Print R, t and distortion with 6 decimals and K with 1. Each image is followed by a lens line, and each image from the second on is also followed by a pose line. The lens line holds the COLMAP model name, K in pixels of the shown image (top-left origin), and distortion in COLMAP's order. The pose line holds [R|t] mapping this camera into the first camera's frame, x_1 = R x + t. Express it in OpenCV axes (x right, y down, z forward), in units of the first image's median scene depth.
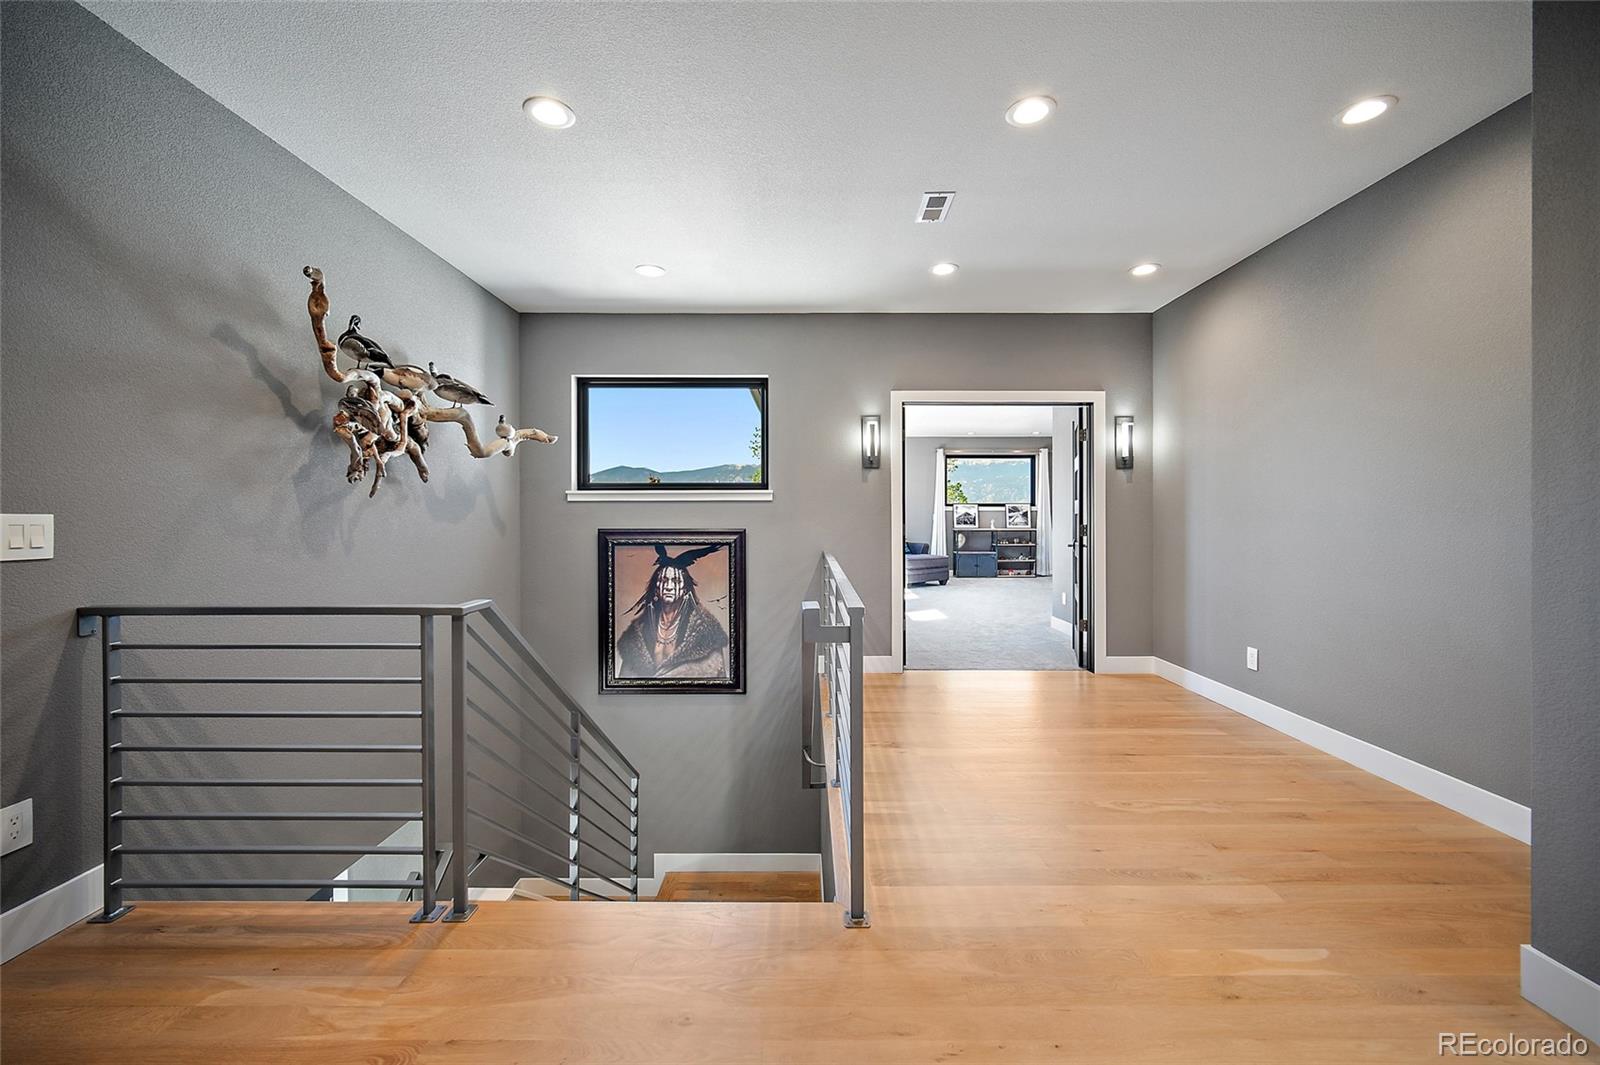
lens RADIAL K [[636.1, 0, 799.3], [0, 636.1, 524.9], [0, 0, 1]] dist [0.000164, -0.000060]
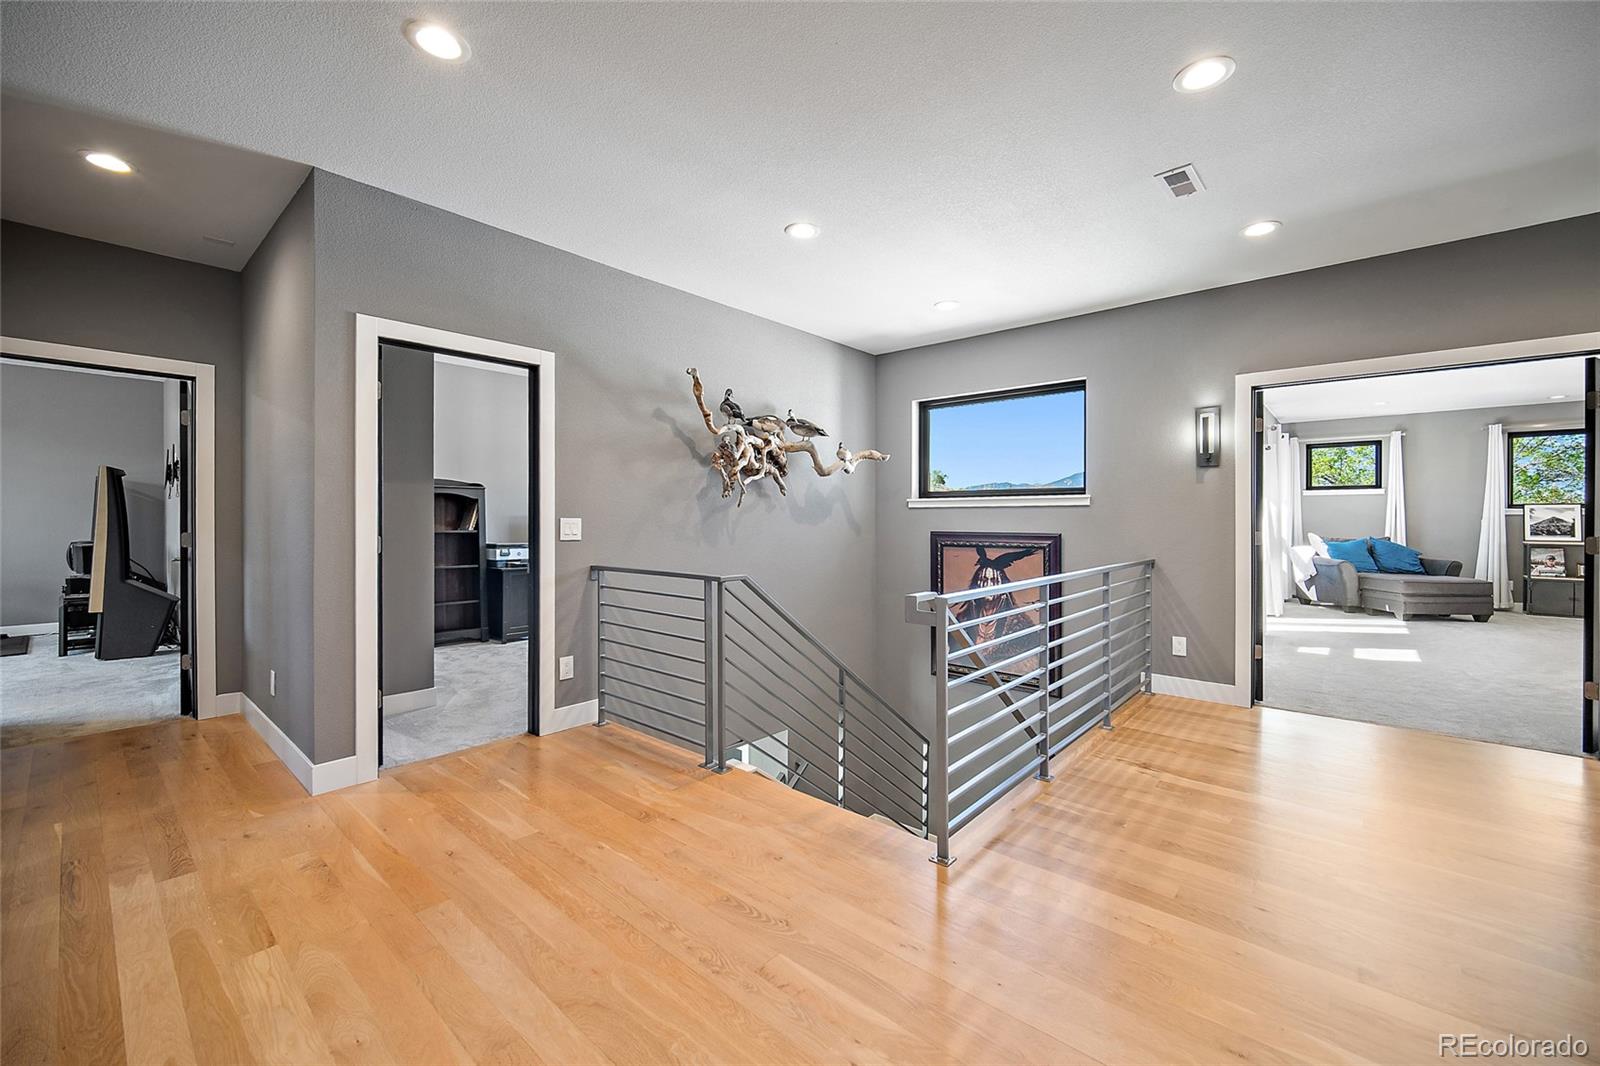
lens RADIAL K [[638.7, 0, 800.0], [0, 638.7, 533.0], [0, 0, 1]] dist [0.000700, 0.000041]
pose [[0.756013, 0.016070, -0.654360, 0.390151], [-0.012840, 0.999870, 0.009721, 0.000933], [0.654431, 0.001053, 0.756121, -0.047541]]
